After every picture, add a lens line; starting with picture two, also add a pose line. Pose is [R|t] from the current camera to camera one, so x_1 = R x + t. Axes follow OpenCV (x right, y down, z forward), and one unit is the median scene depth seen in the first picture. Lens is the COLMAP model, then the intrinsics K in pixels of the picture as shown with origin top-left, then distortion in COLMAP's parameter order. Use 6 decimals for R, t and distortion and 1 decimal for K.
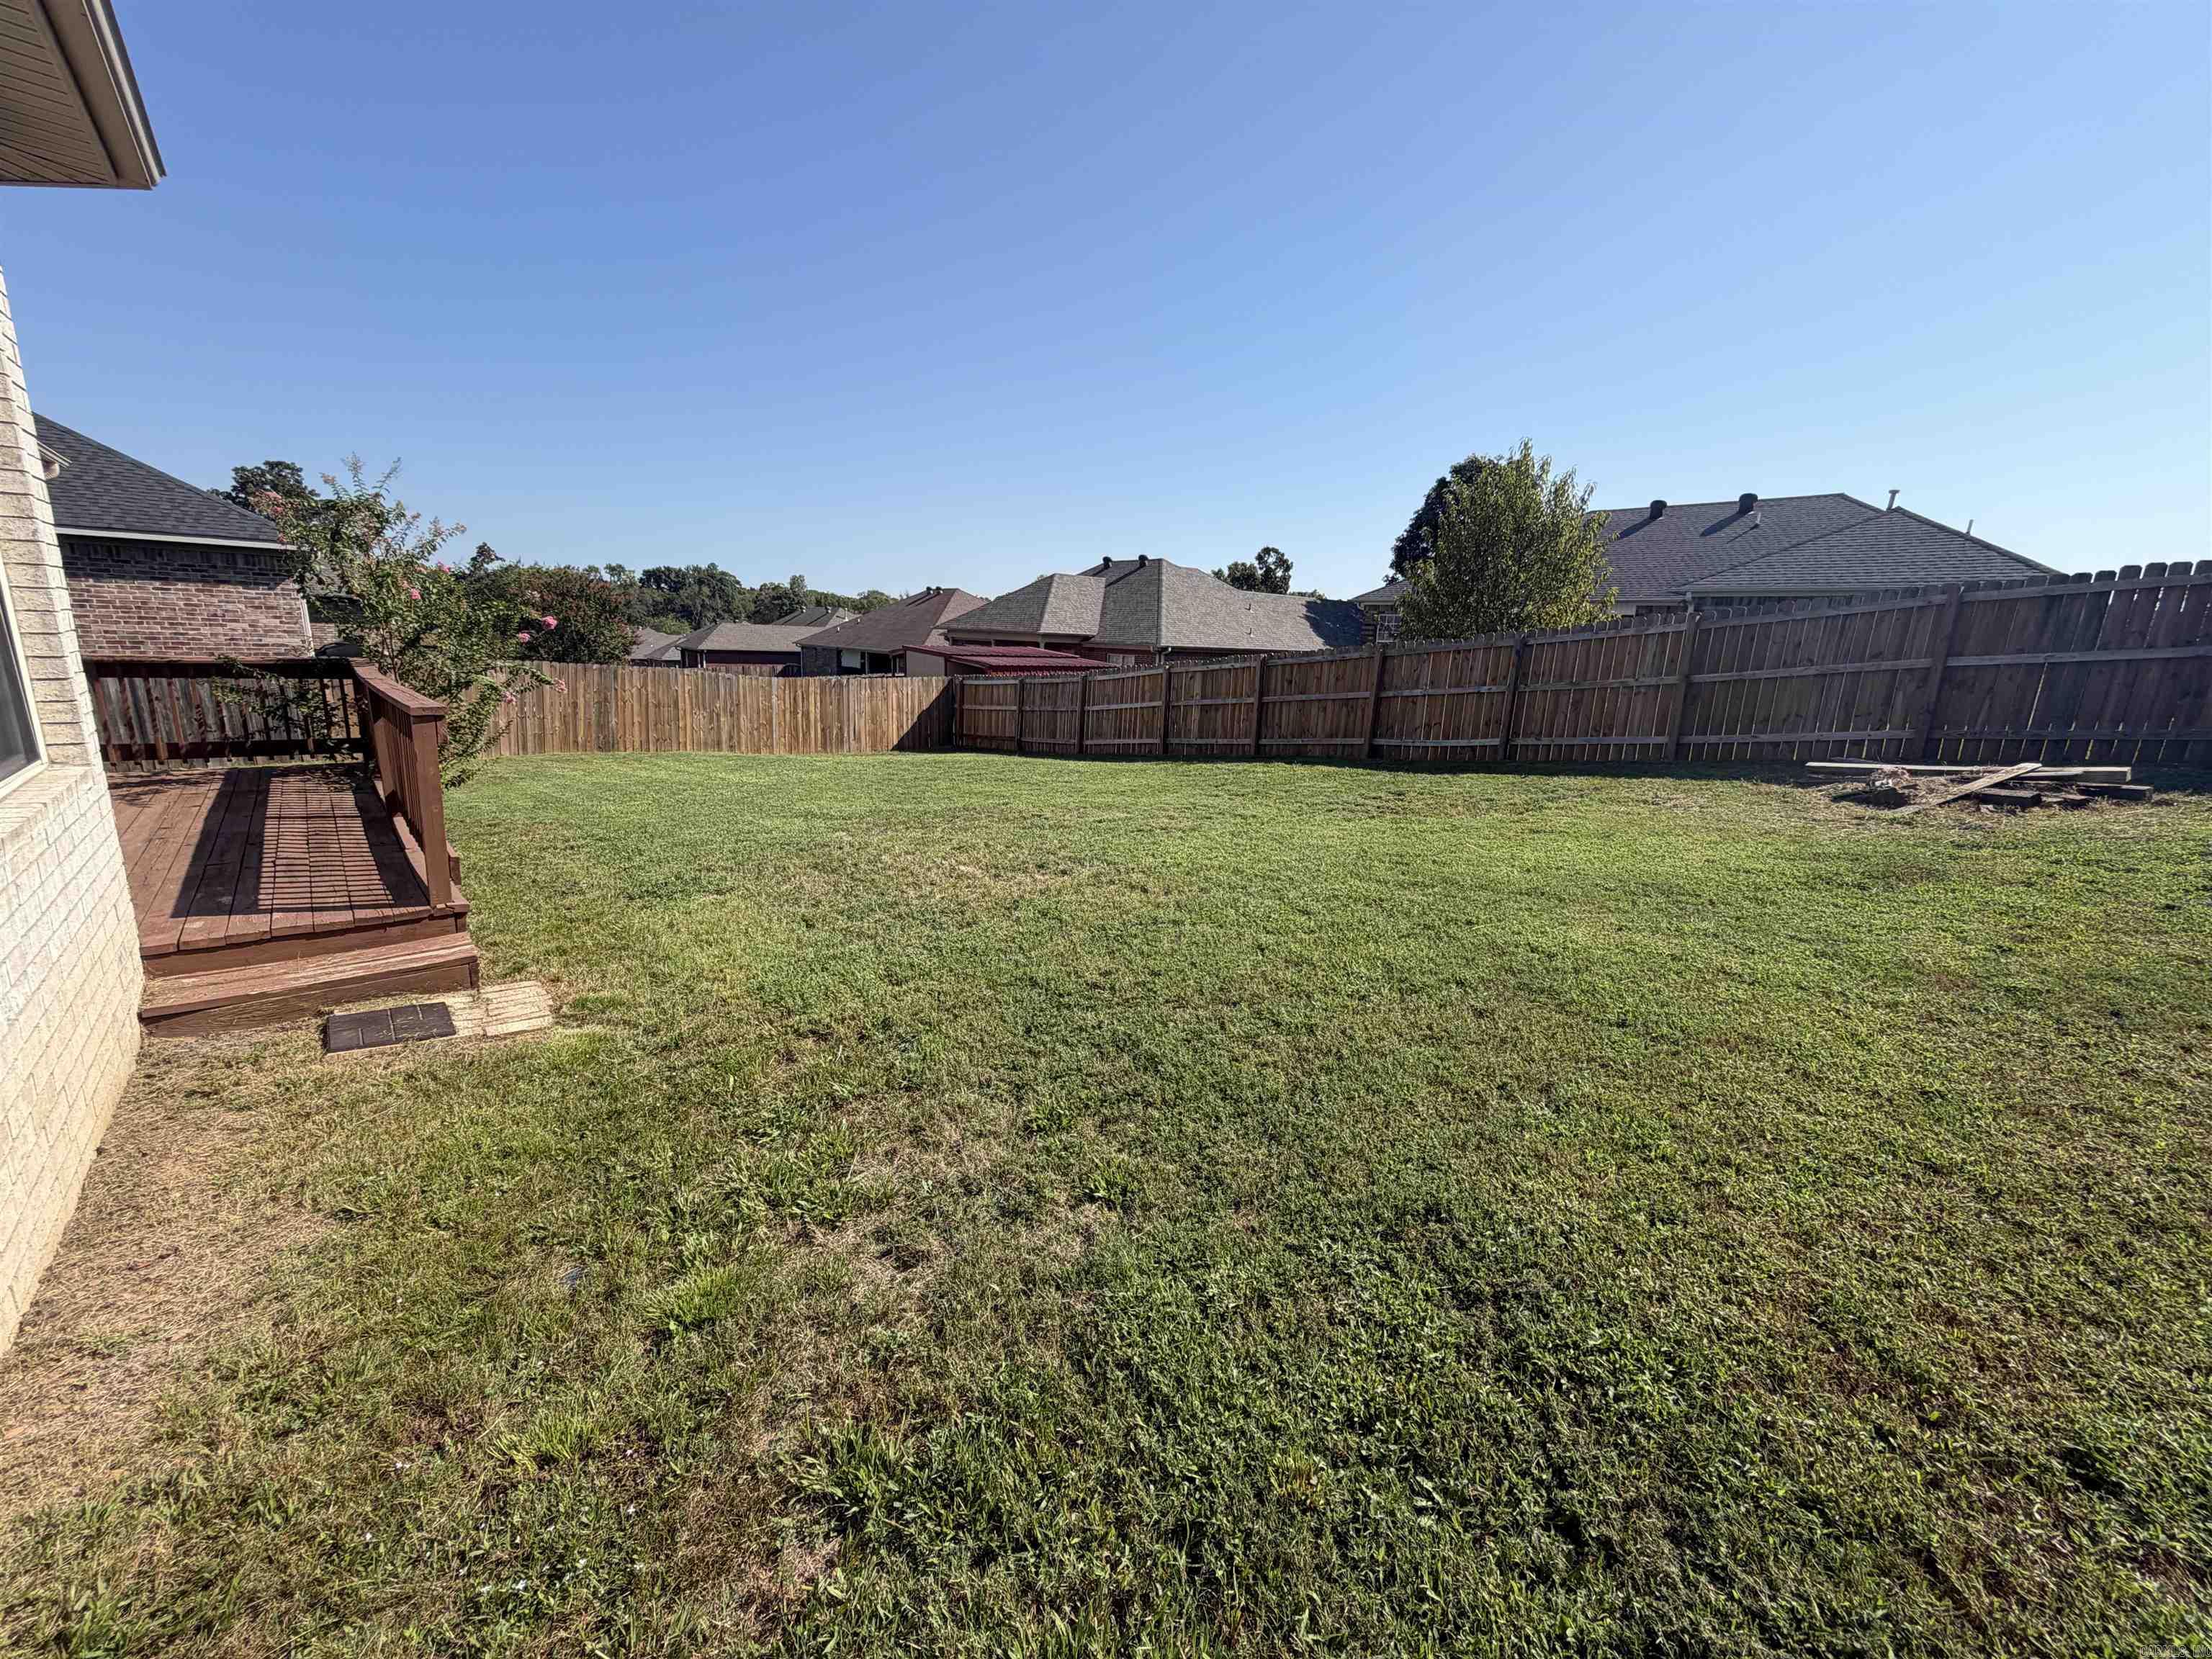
lens RADIAL K [[894.1, 0, 1096.3], [0, 894.1, 831.9], [0, 0, 1]] dist [-0.000402, 0.001027]
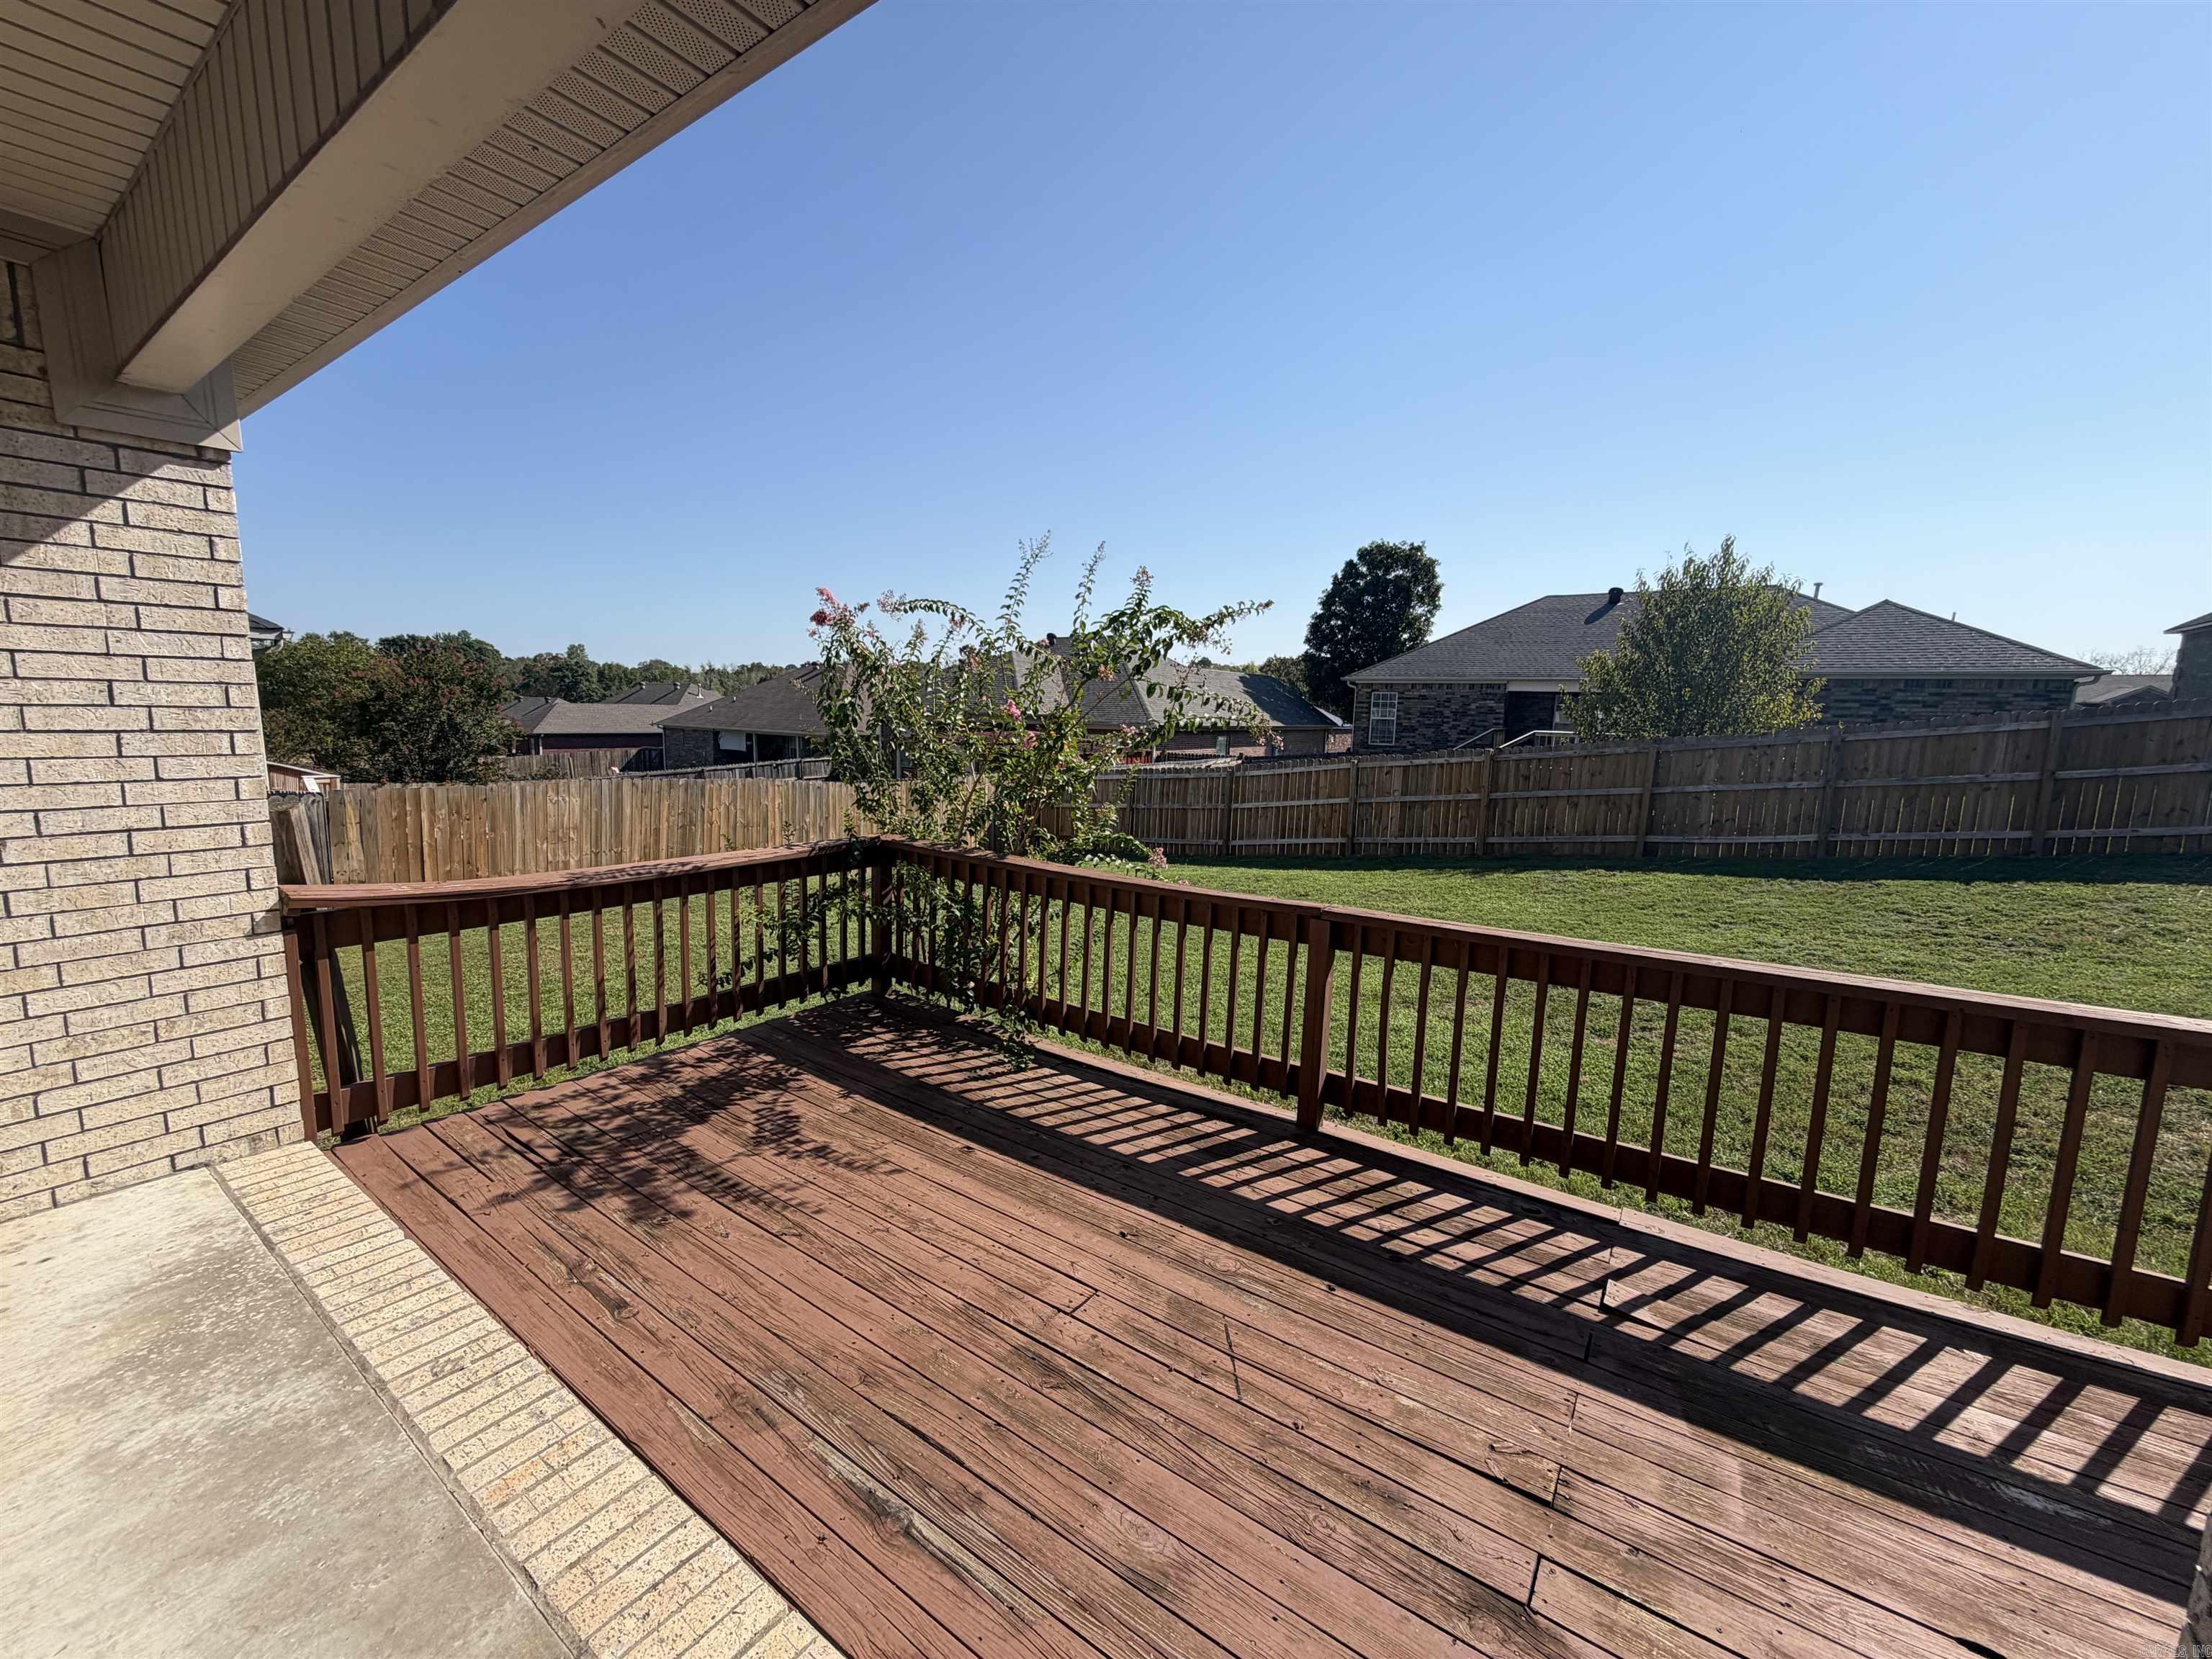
lens RADIAL K [[894.1, 0, 1085.5], [0, 894.1, 820.5], [0, 0, 1]] dist [-0.000402, 0.001027]
pose [[0.973008, -0.044560, 0.226427, -0.415075], [0.063037, 0.995186, -0.075036, -0.073015], [-0.221993, 0.087284, 0.971134, 0.167981]]
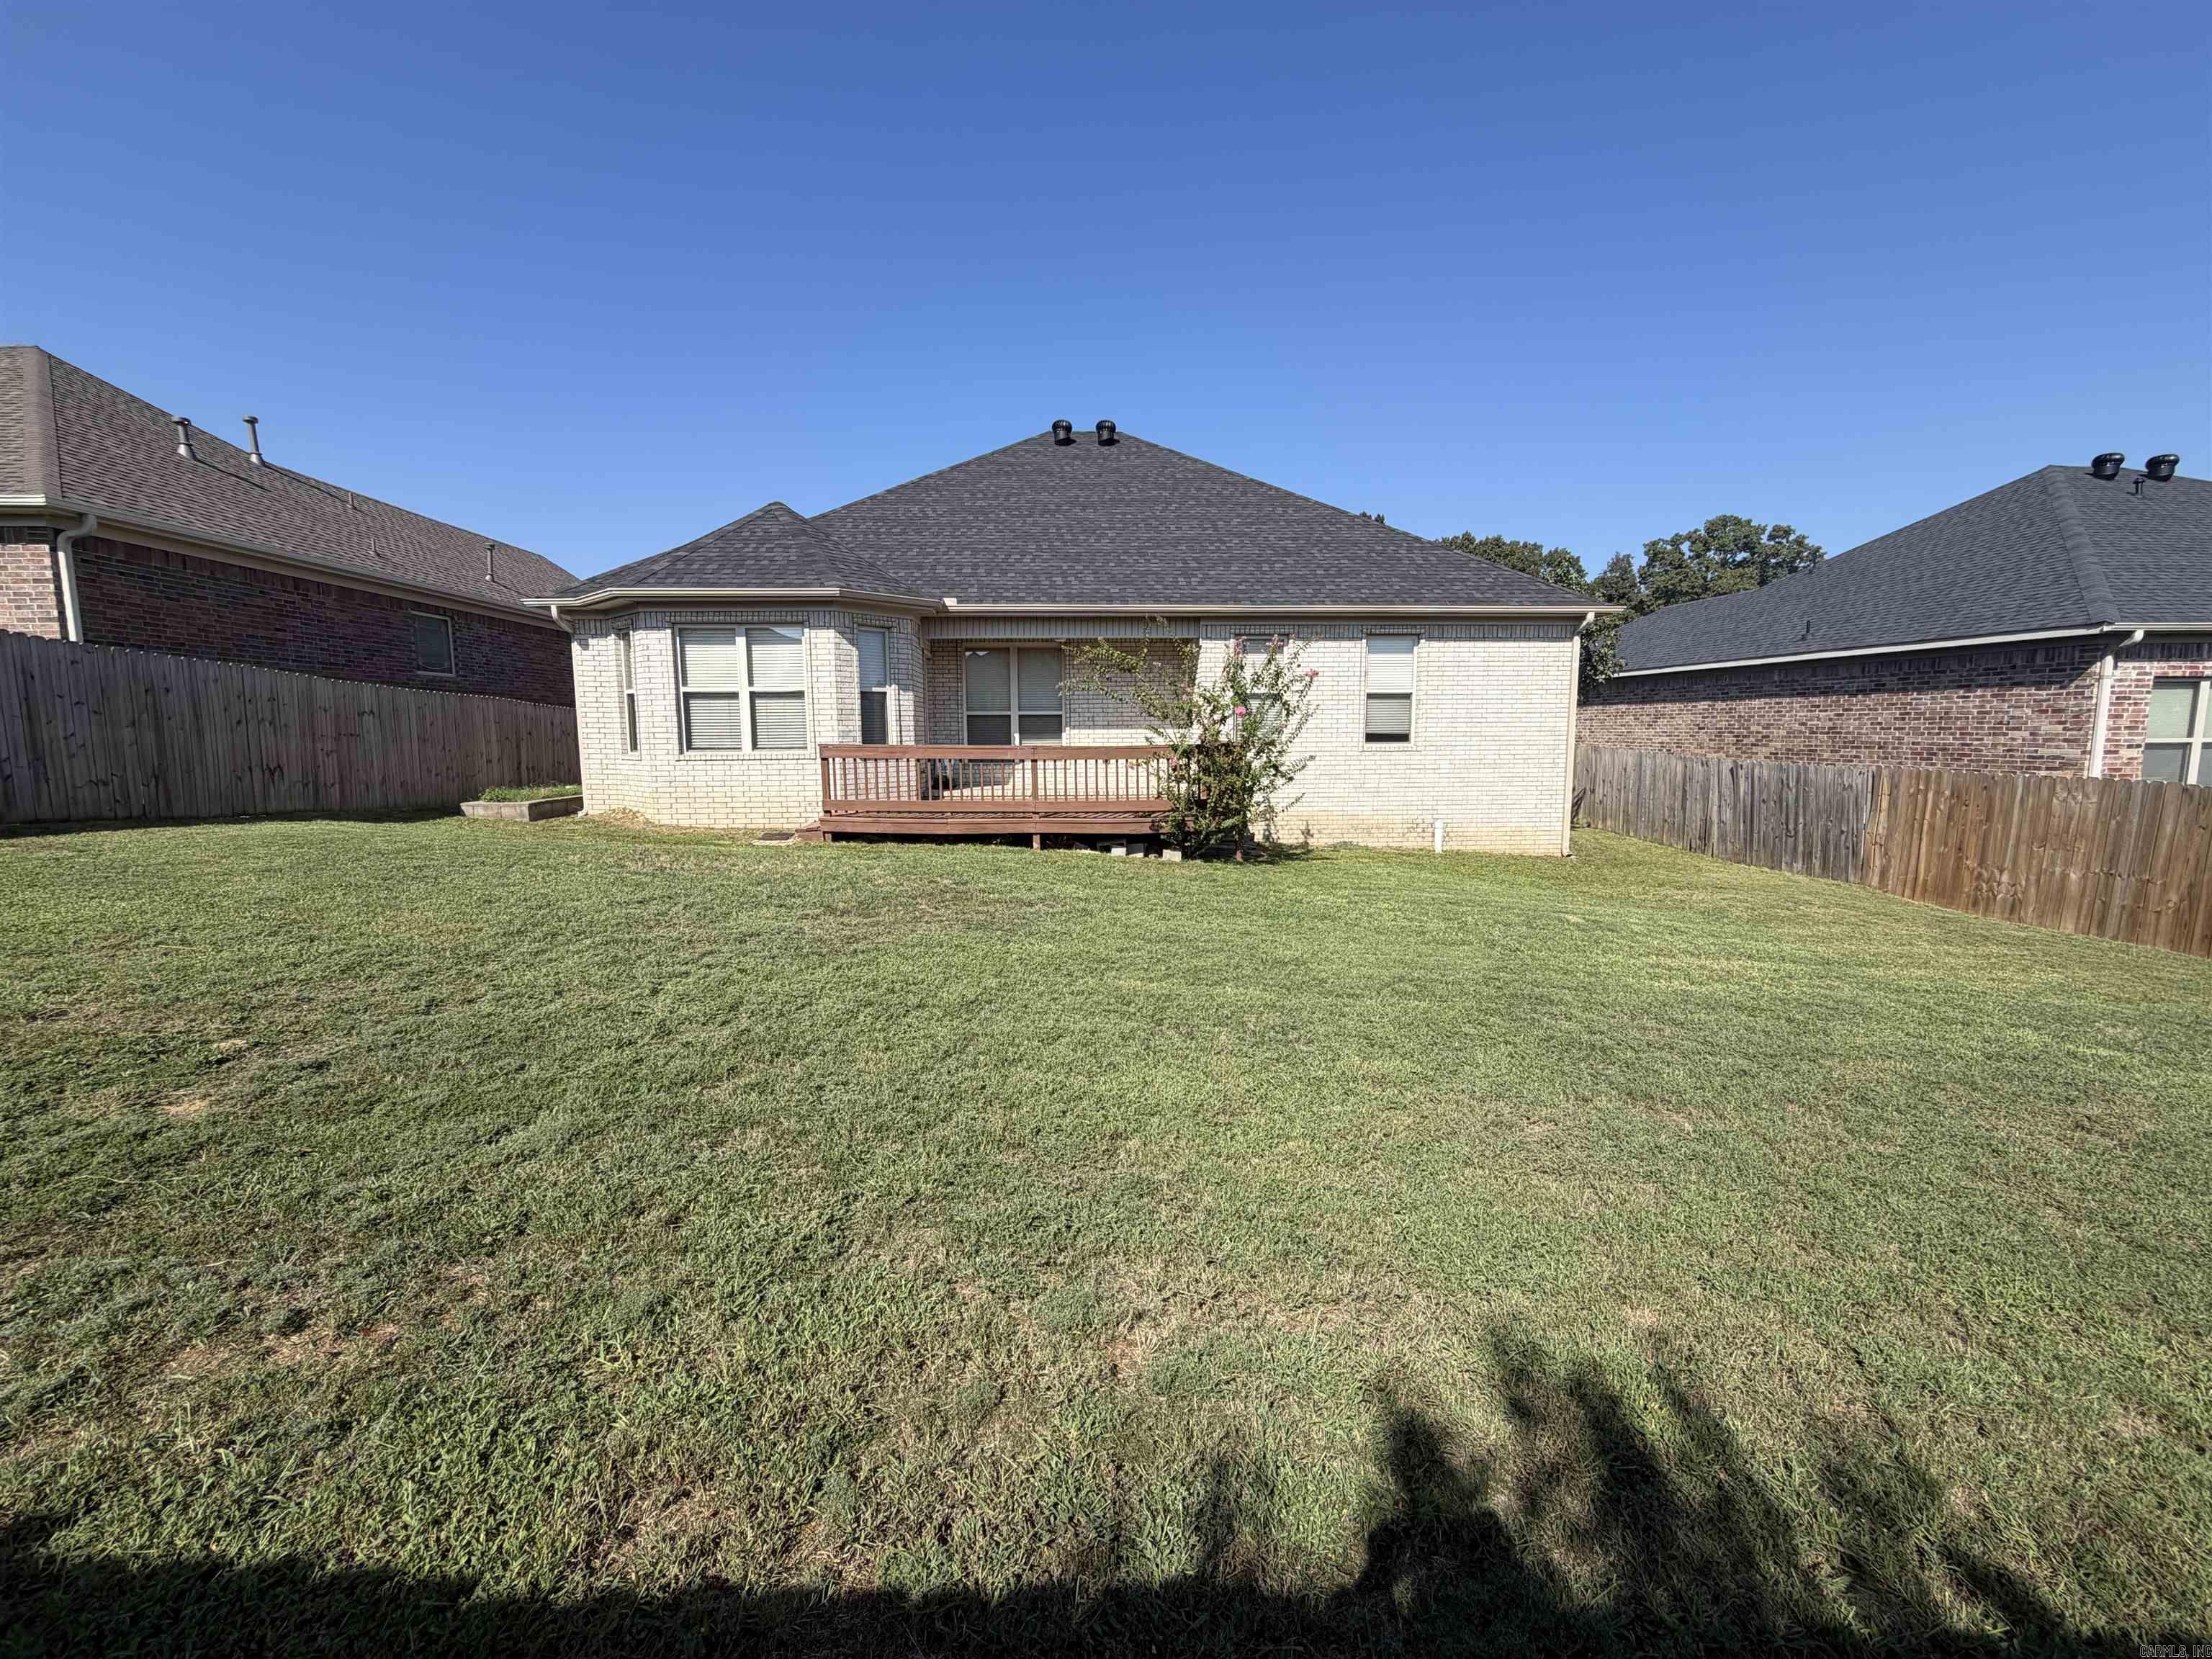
lens RADIAL K [[894.1, 0, 1105.3], [0, 894.1, 827.9], [0, 0, 1]] dist [-0.000402, 0.001027]
pose [[-0.621673, 0.051263, -0.781598, 0.236218], [-0.186242, 0.959564, 0.211070, -0.166903], [0.760813, 0.276782, -0.586988, 0.880799]]
